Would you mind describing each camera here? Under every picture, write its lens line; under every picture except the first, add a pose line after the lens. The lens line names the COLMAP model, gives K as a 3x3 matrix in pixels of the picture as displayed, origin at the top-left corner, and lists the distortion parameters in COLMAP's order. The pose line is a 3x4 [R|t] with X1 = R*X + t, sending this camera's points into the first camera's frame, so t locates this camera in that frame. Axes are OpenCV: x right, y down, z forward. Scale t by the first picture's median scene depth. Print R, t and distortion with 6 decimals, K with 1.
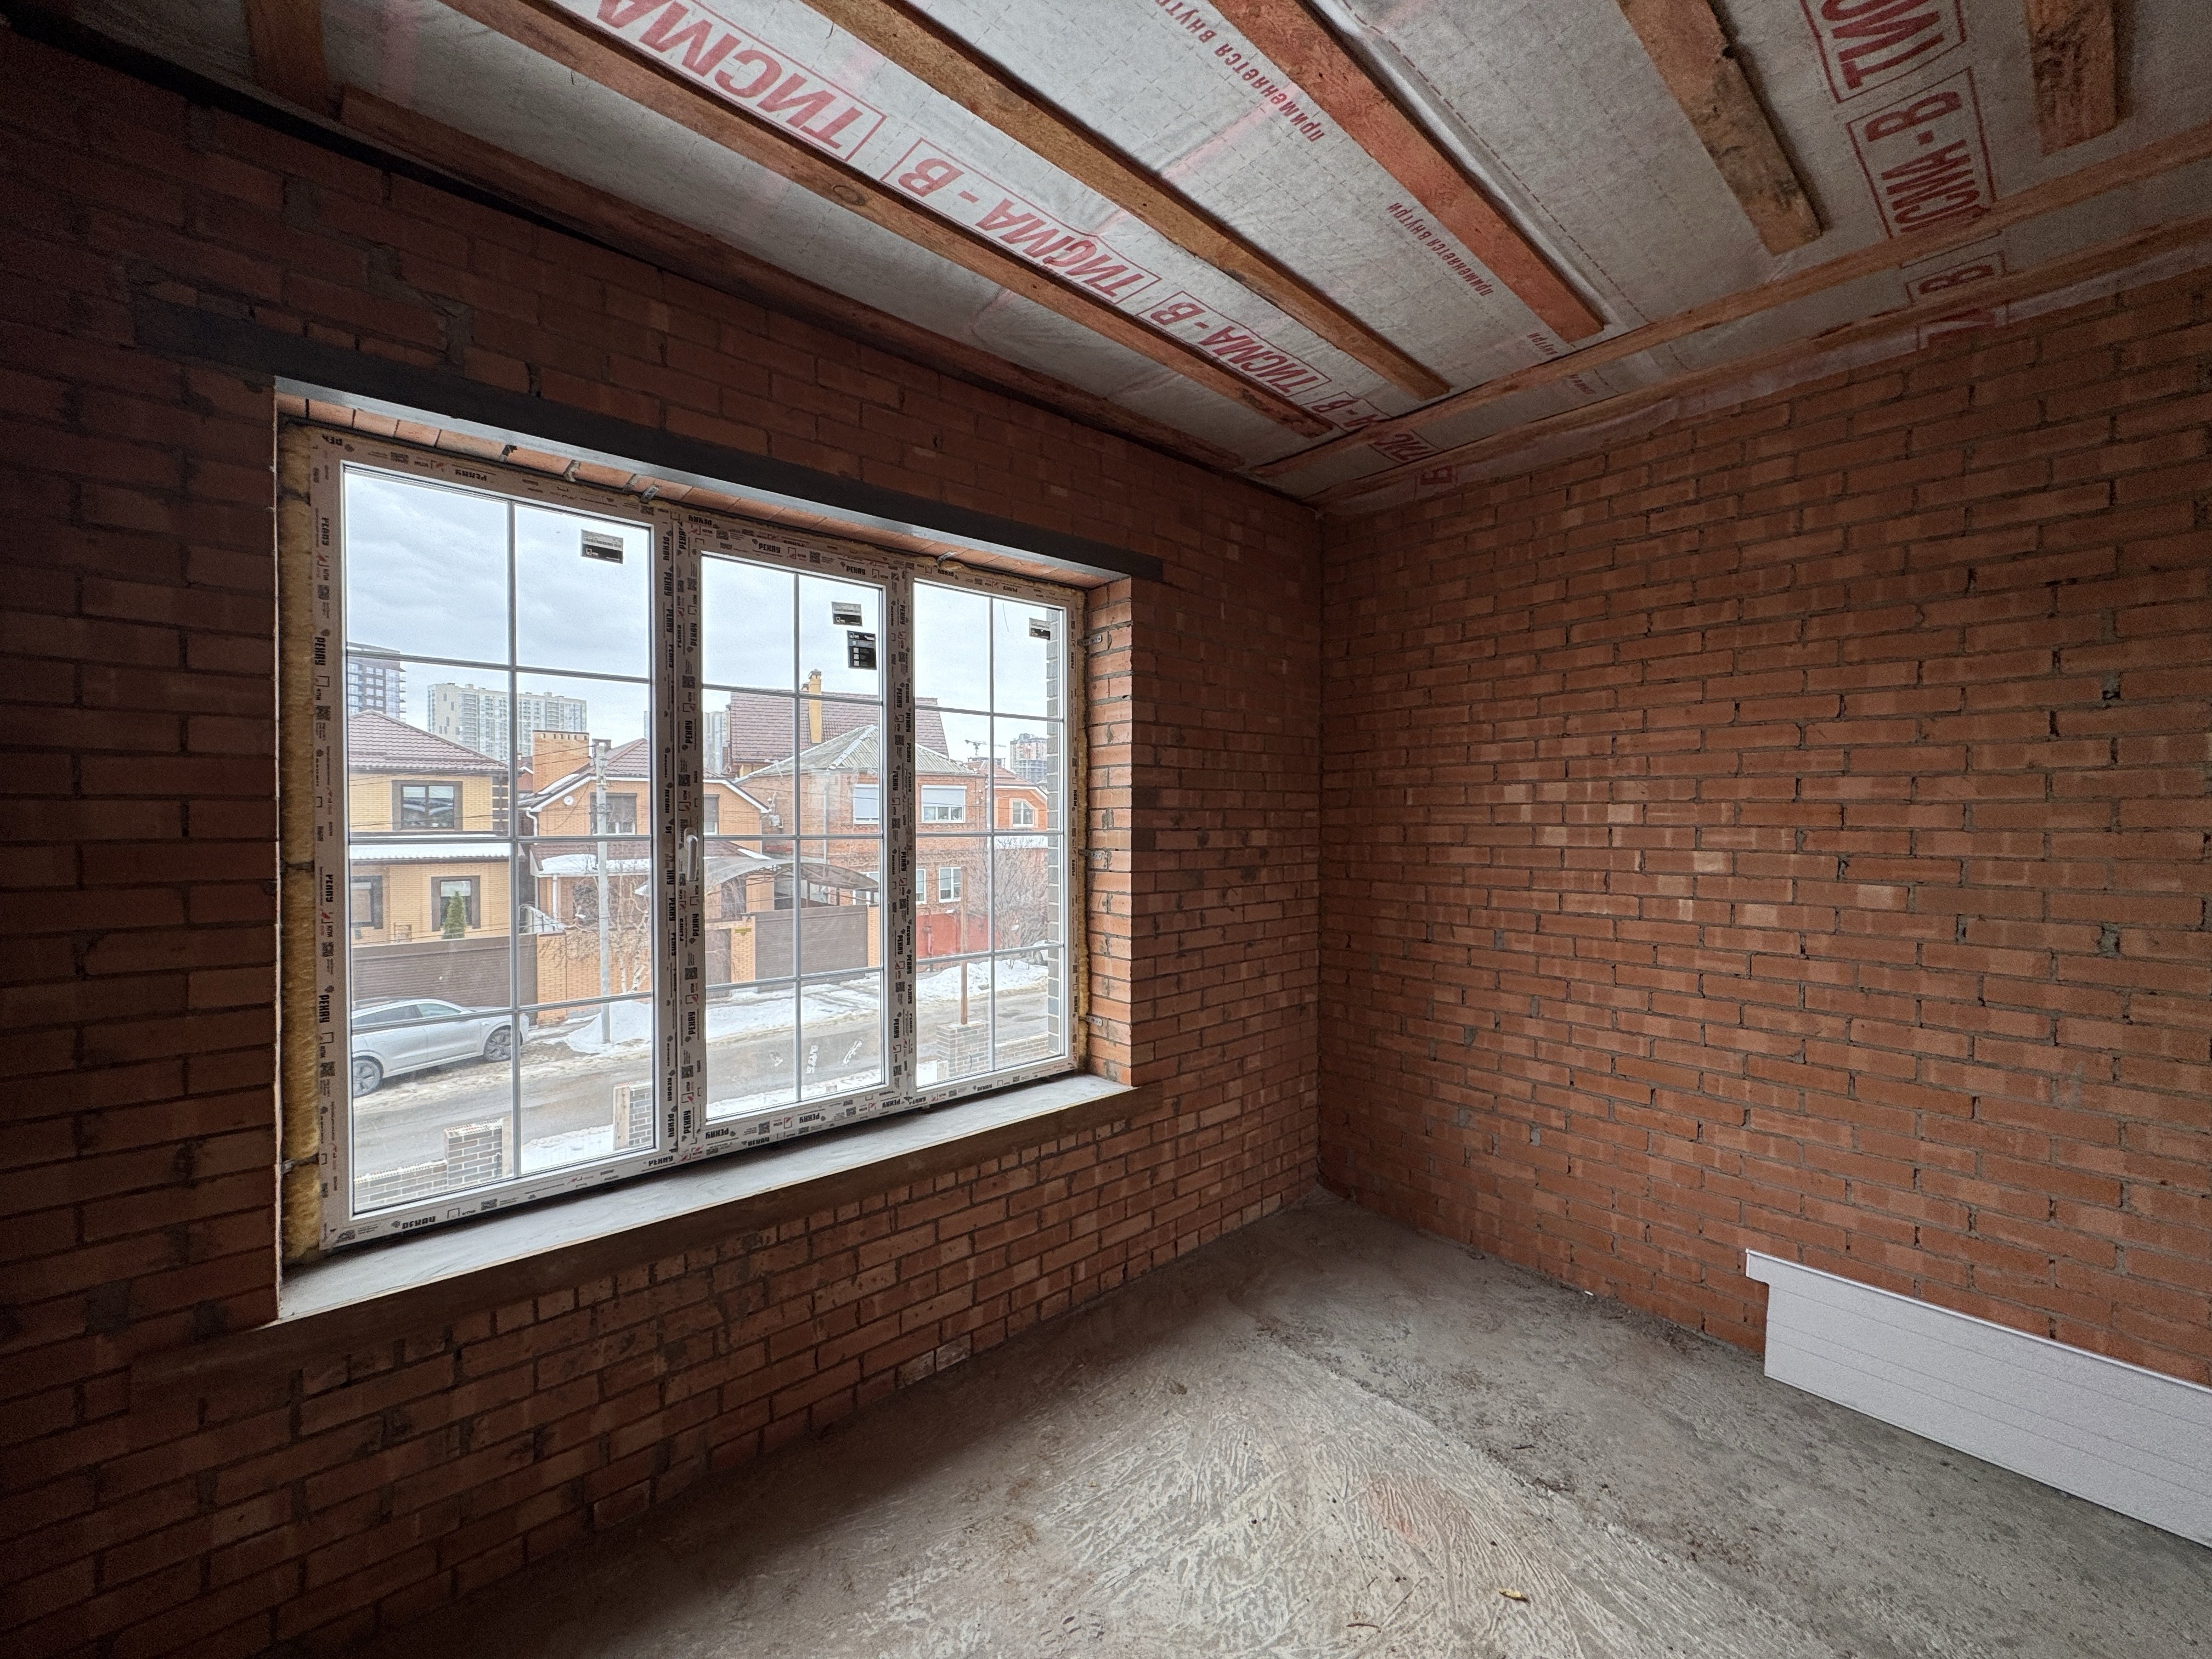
lens RADIAL K [[876.2, 0, 1103.4], [0, 876.2, 829.8], [0, 0, 1]] dist [-0.003044, 0.000431]
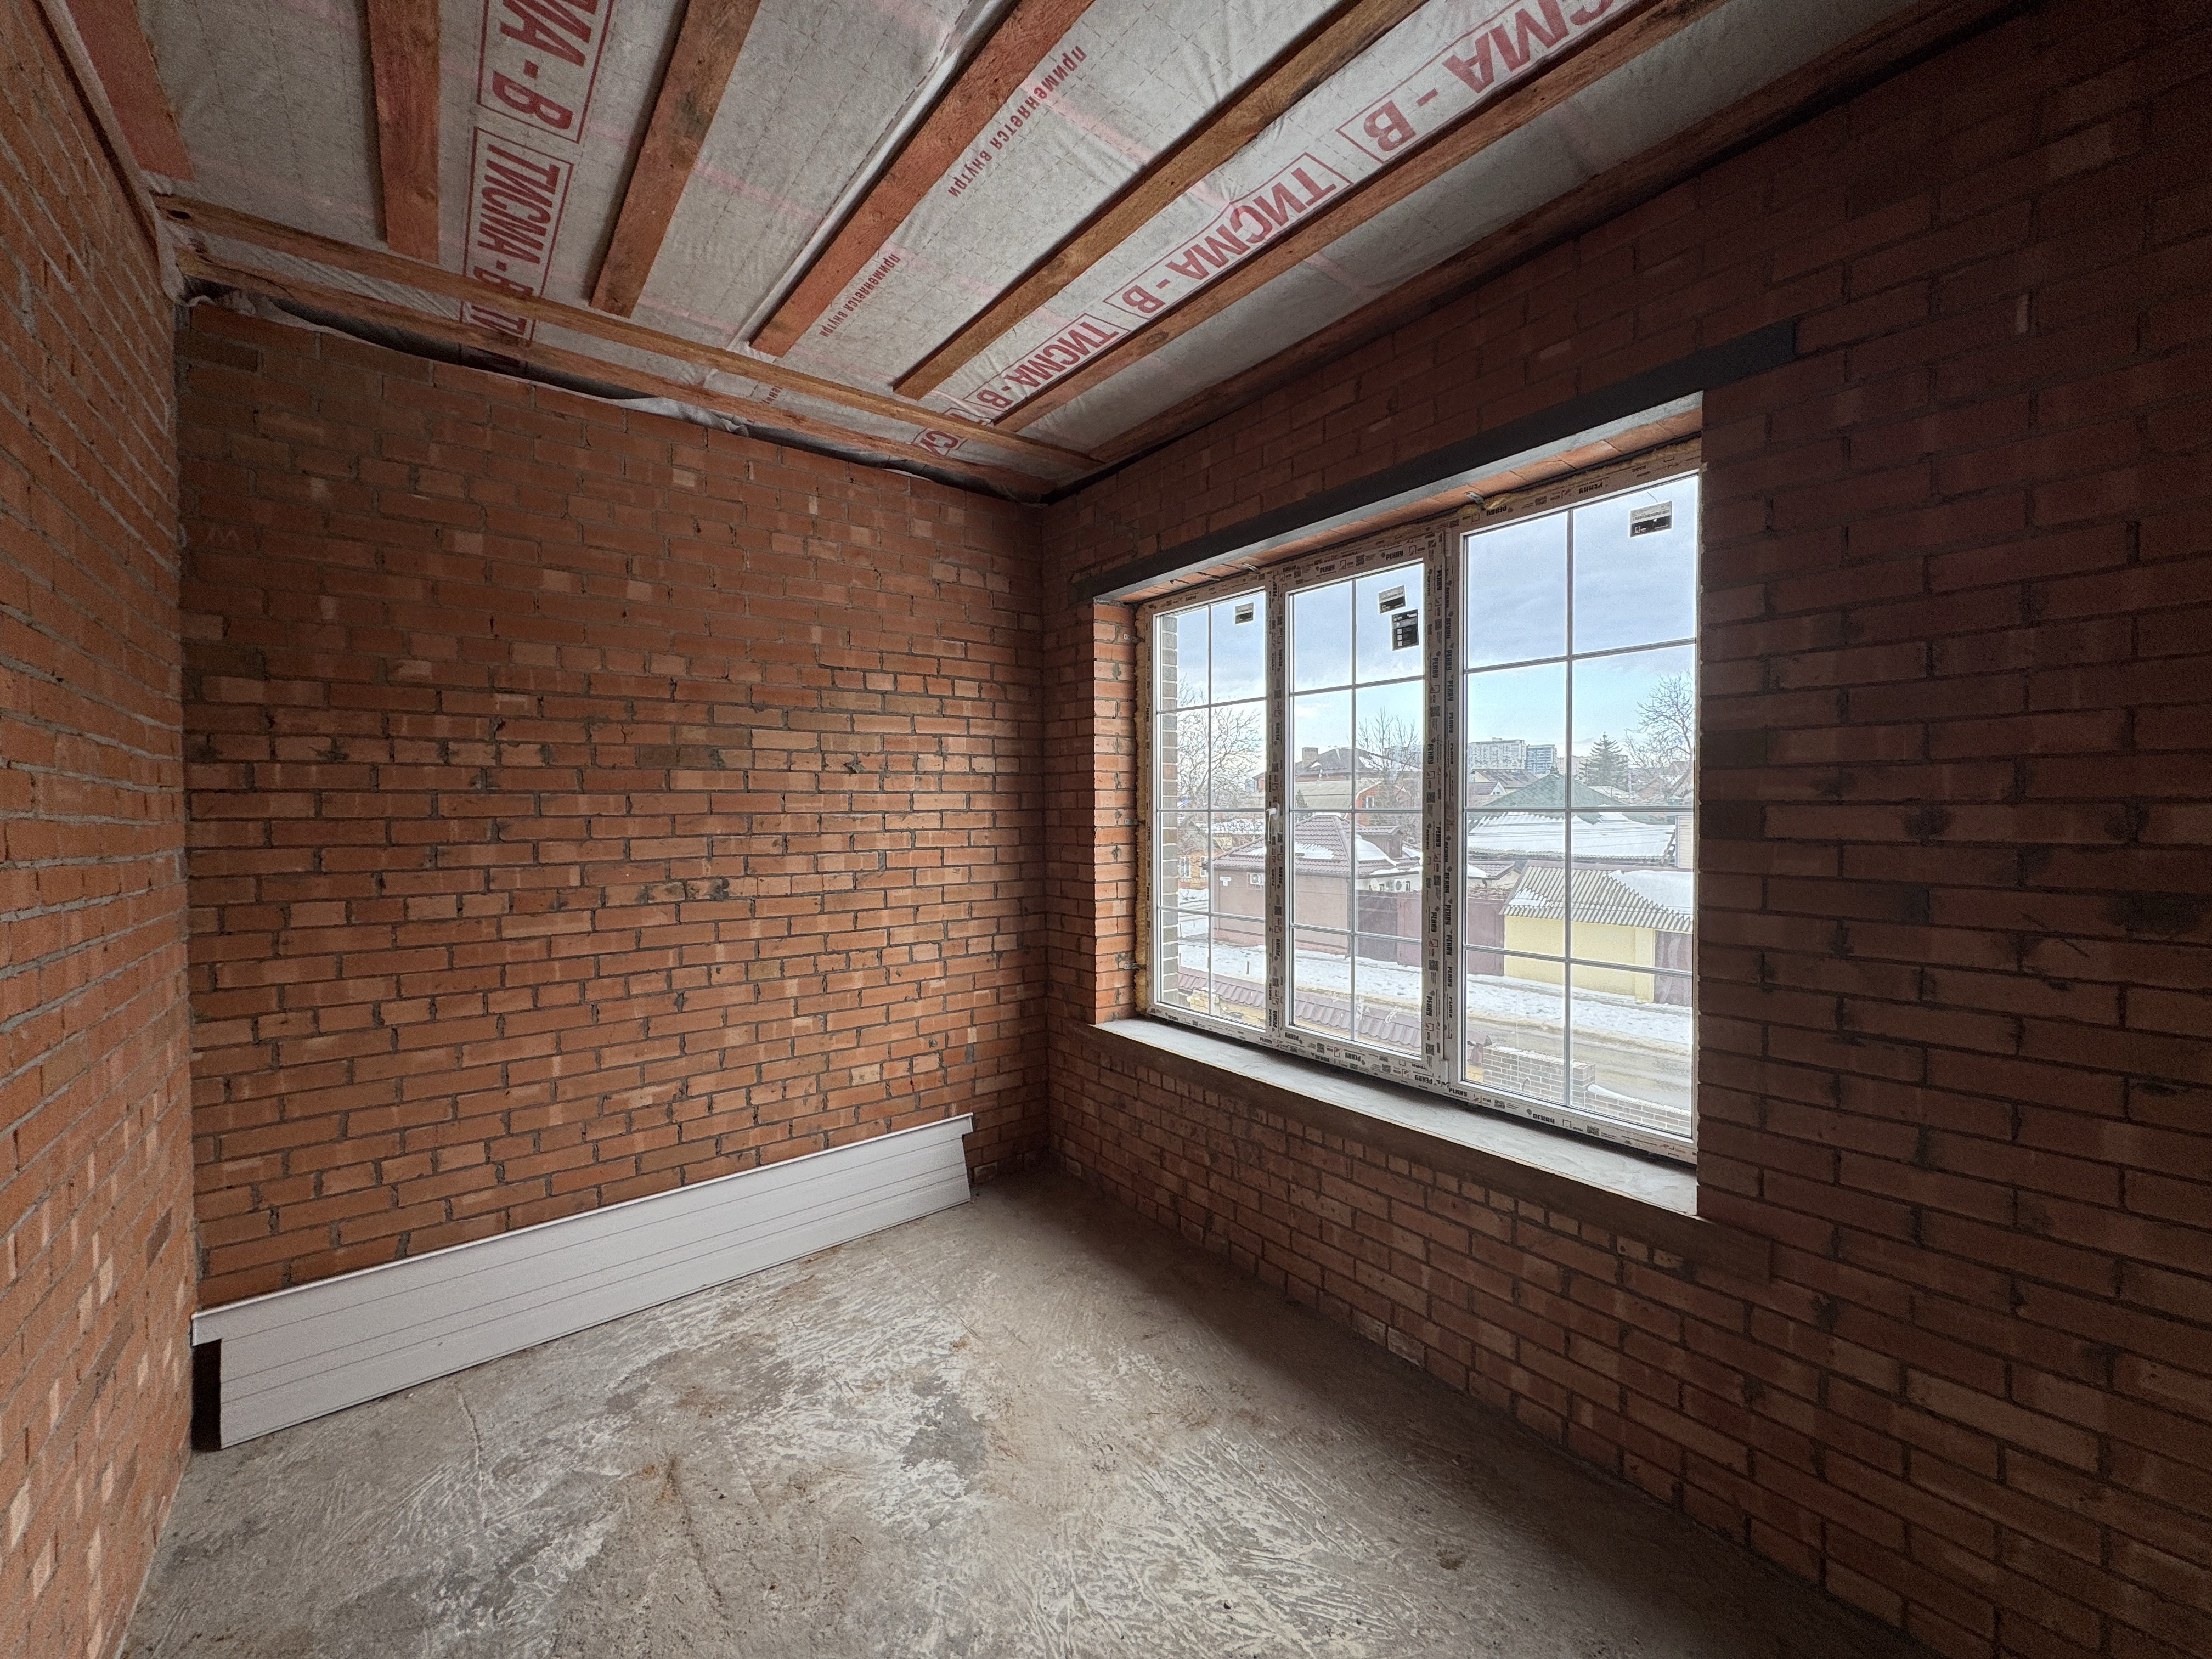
lens RADIAL K [[876.2, 0, 1104.0], [0, 876.2, 827.7], [0, 0, 1]] dist [-0.003044, 0.000431]
pose [[-0.054938, 0.027657, -0.998107, 0.825115], [0.002186, 0.999617, 0.027578, -0.001873], [0.998487, -0.000667, -0.054977, 0.749304]]
